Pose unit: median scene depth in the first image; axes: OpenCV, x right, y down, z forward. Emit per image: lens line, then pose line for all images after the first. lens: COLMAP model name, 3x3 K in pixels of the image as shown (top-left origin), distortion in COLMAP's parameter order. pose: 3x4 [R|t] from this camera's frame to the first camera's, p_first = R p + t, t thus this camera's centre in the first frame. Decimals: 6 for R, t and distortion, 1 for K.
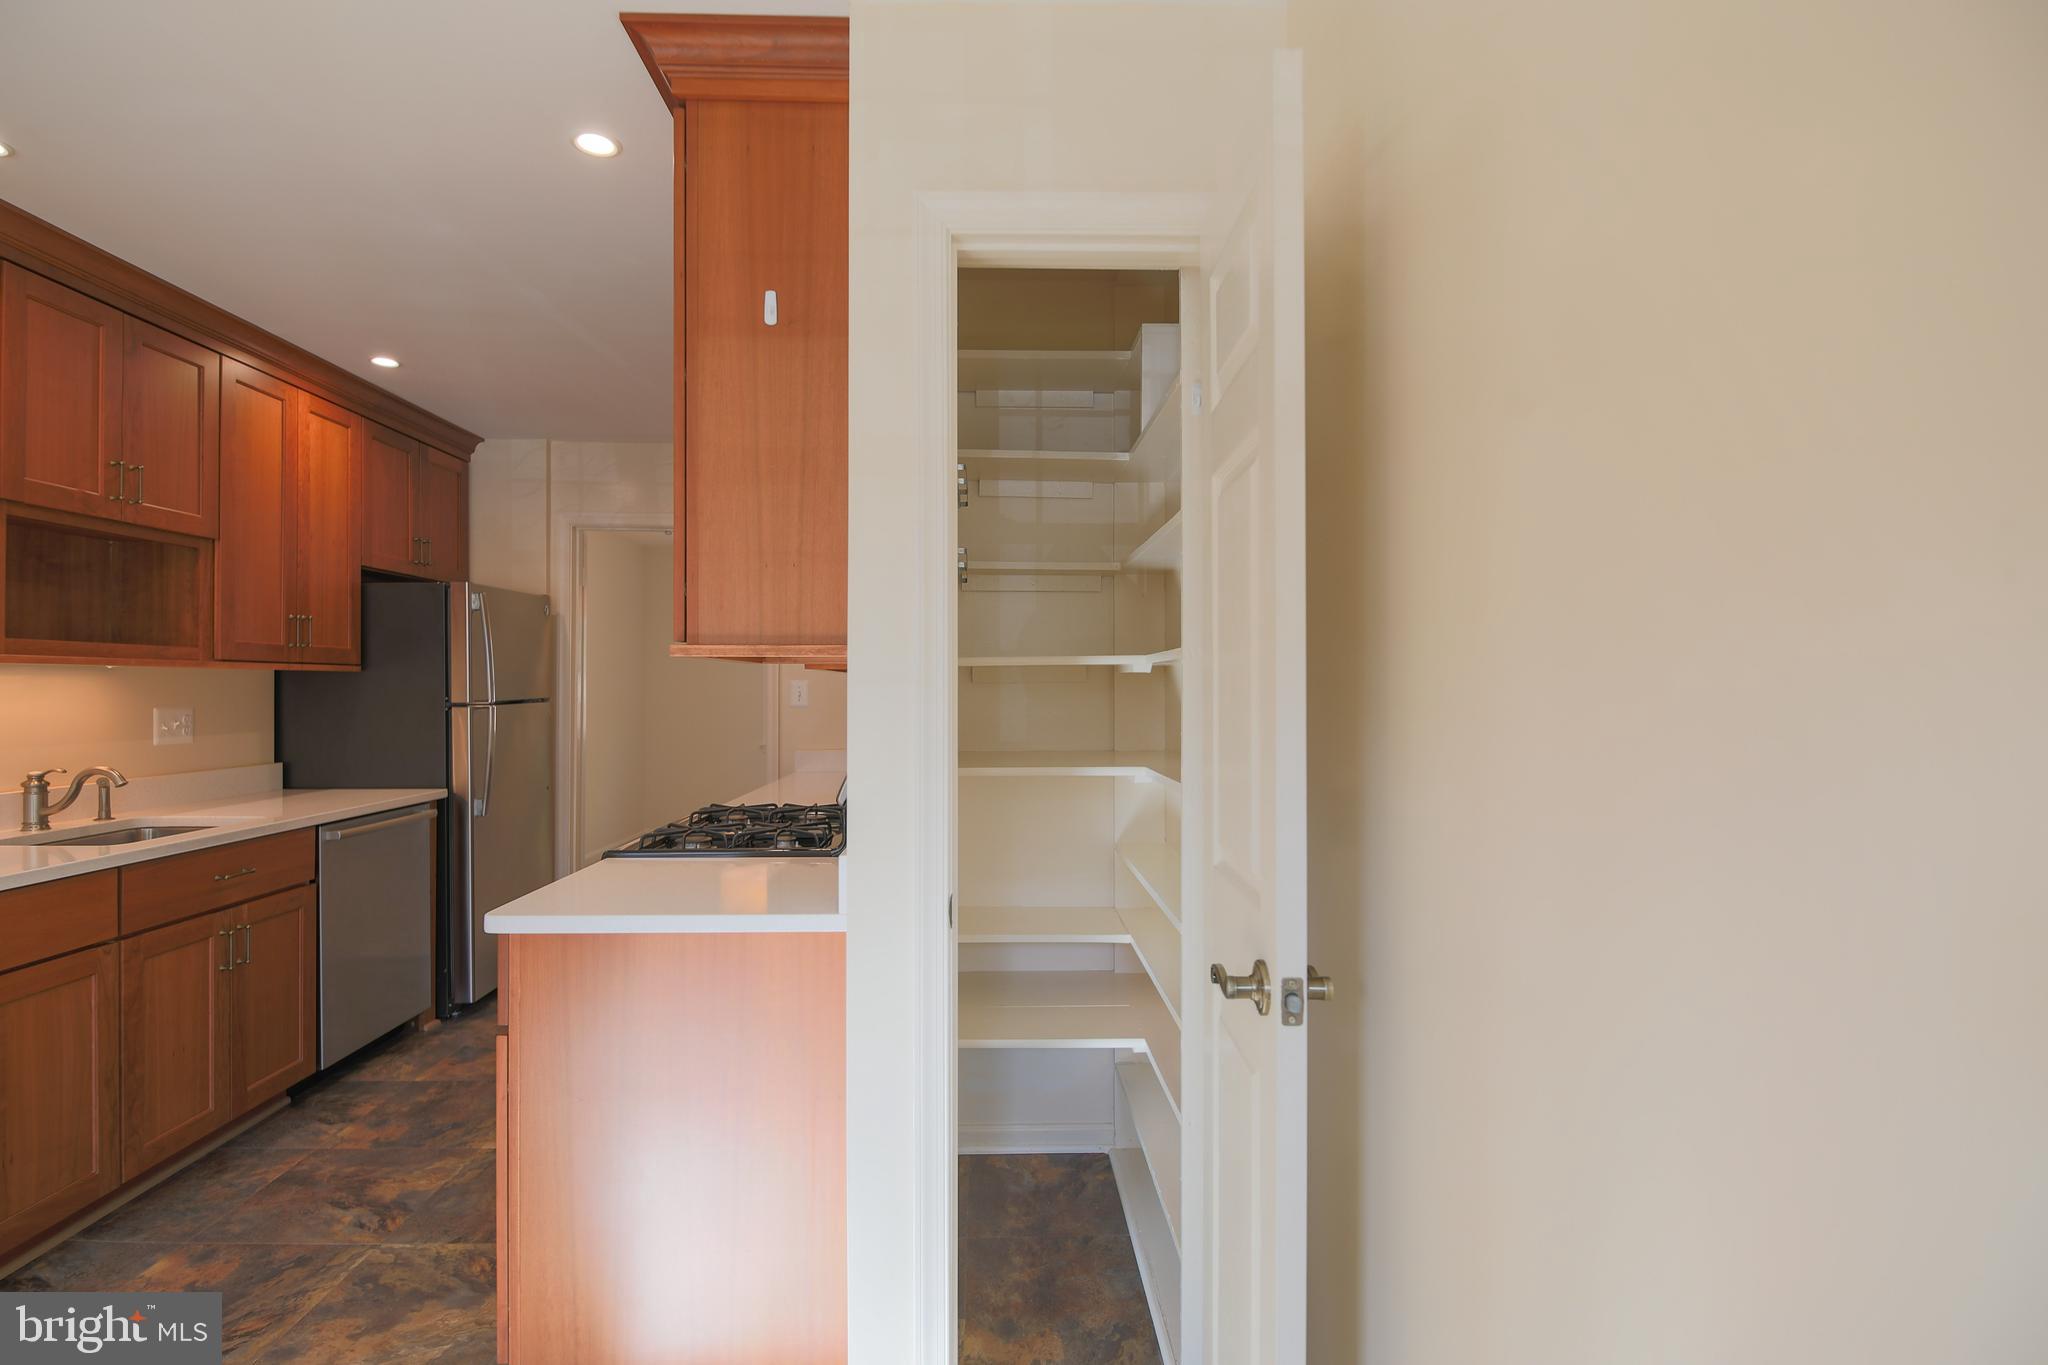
lens RADIAL K [[958.0, 0, 1004.4], [0, 958.0, 680.5], [0, 0, 1]] dist [0.003009, -0.010826]
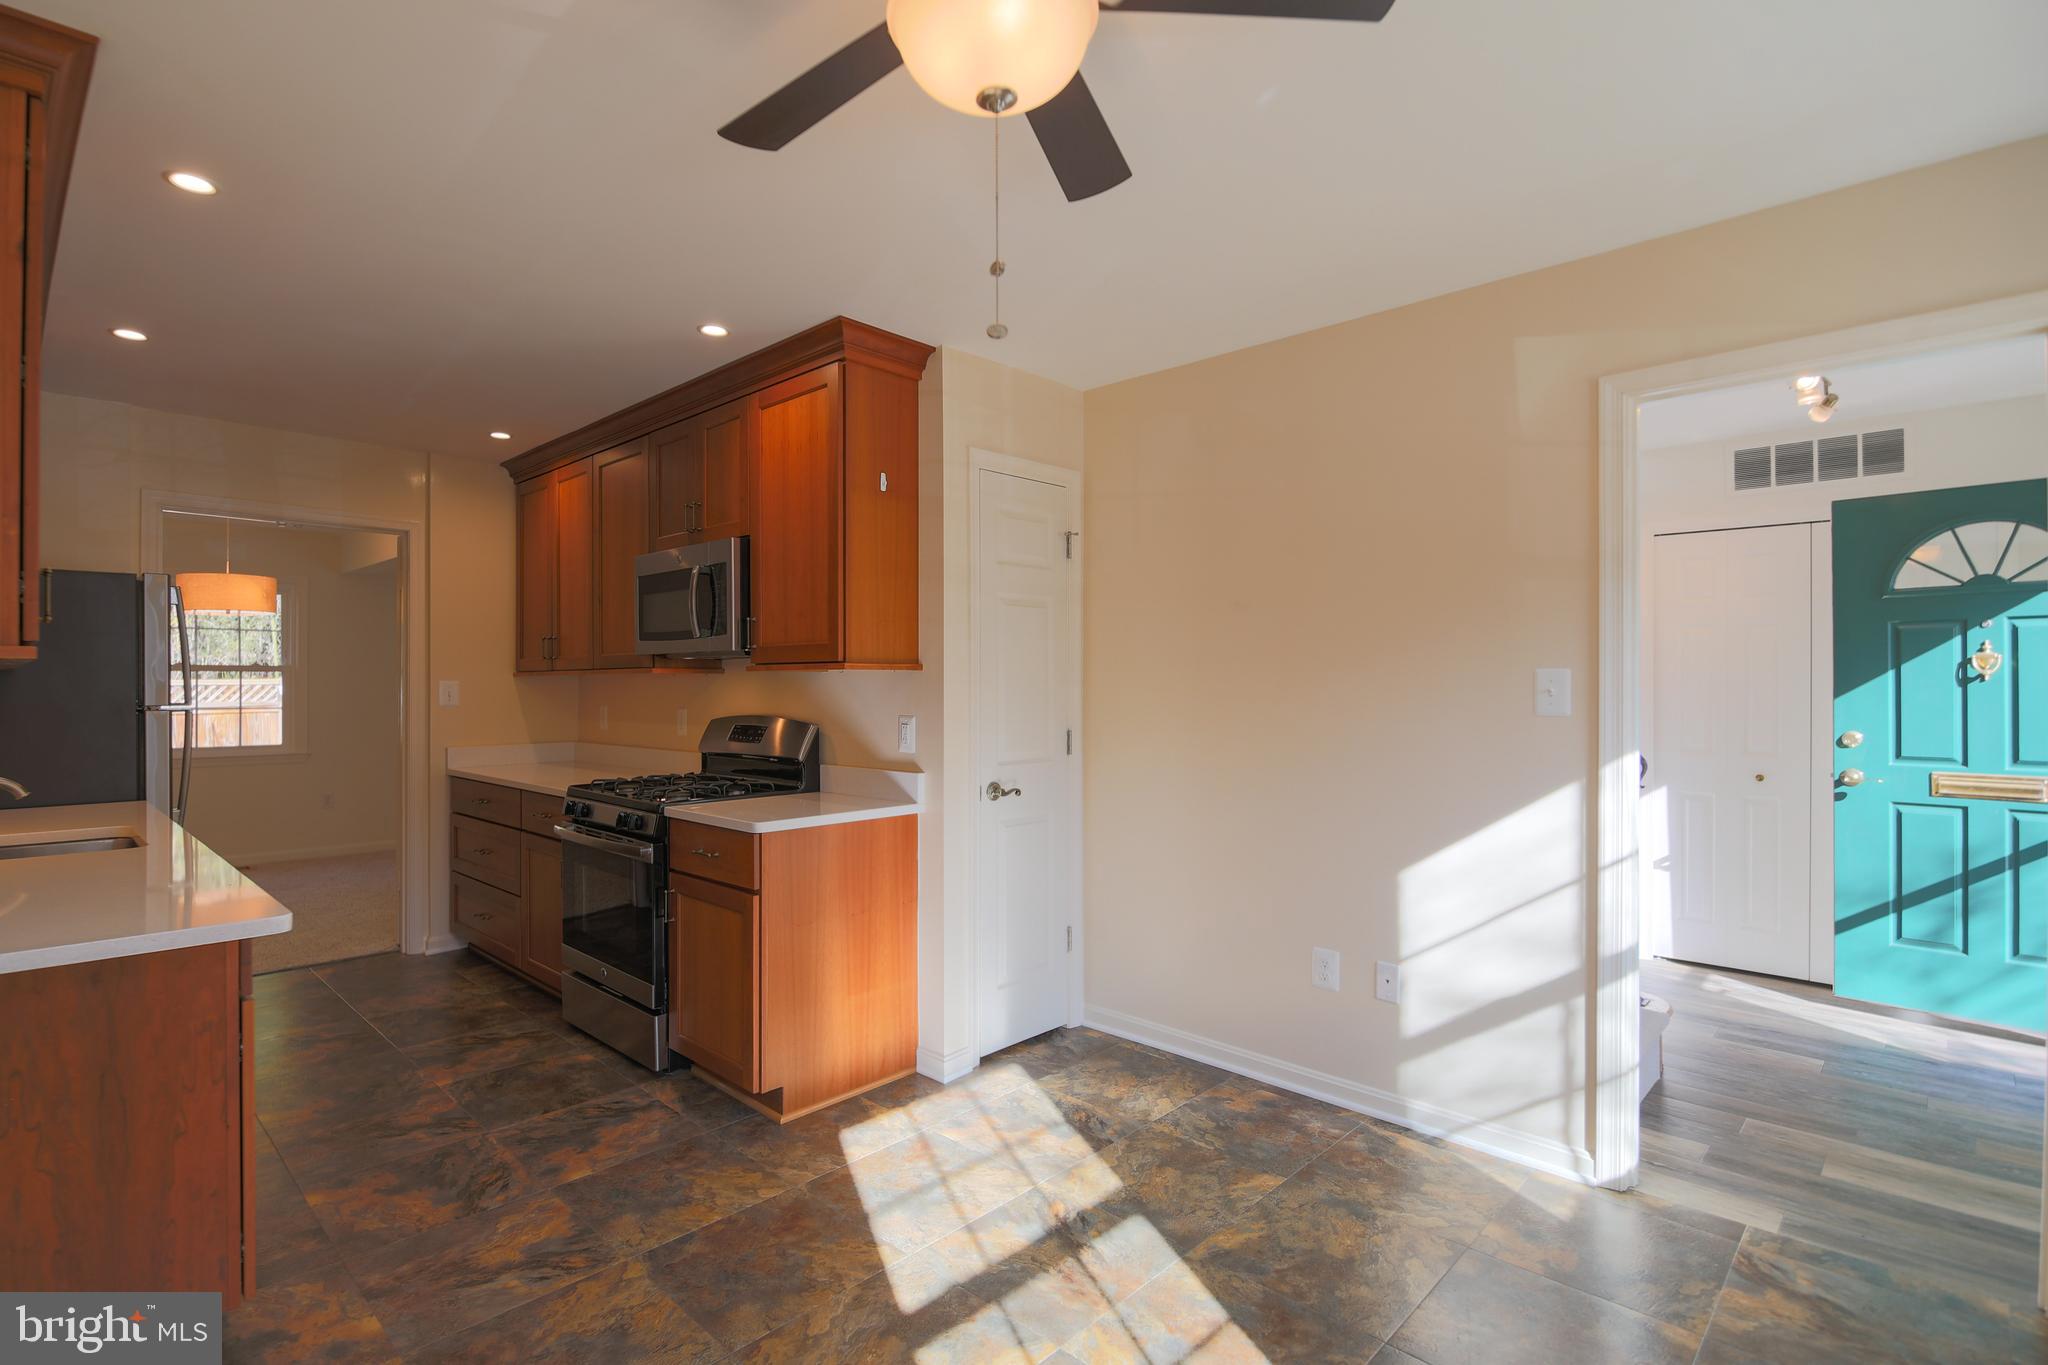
lens RADIAL K [[983.4, 0, 1026.8], [0, 983.4, 679.4], [0, 0, 1]] dist [-0.011456, -0.000612]
pose [[0.702099, 0.003578, 0.712070, -0.834899], [-0.002558, 0.999994, -0.002503, -0.002033], [-0.712075, -0.000064, 0.702104, -0.317084]]
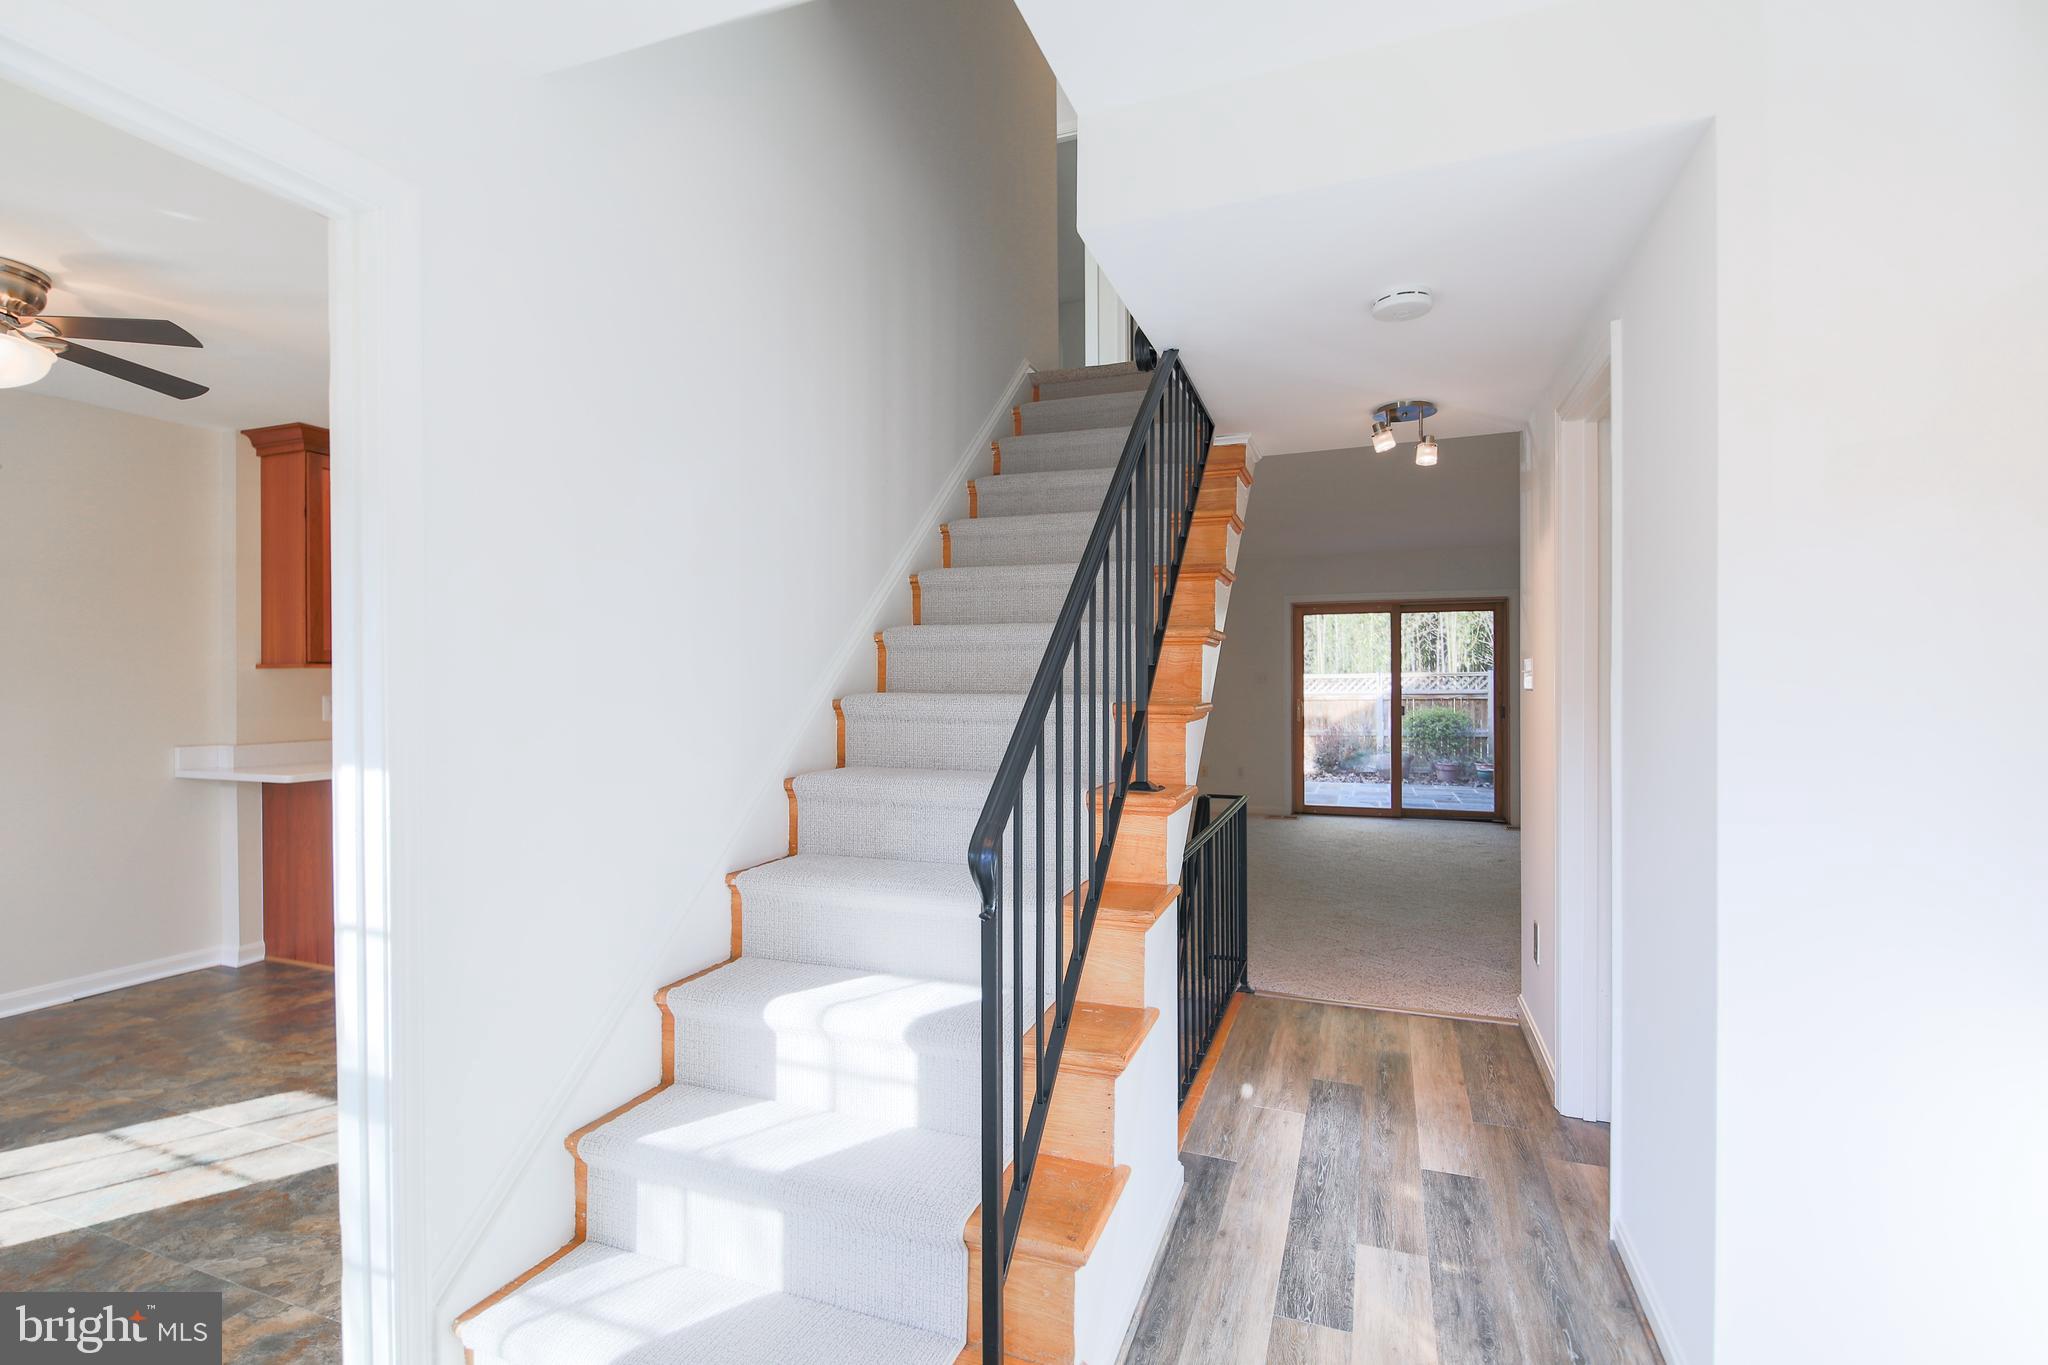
lens RADIAL K [[953.3, 0, 1025.6], [0, 953.3, 682.9], [0, 0, 1]] dist [0.000017, -0.008633]
pose [[0.928677, 0.000551, -0.370888, 0.769000], [0.002275, 0.999972, 0.007183, 0.000582], [0.370882, -0.007514, 0.928650, -0.451416]]
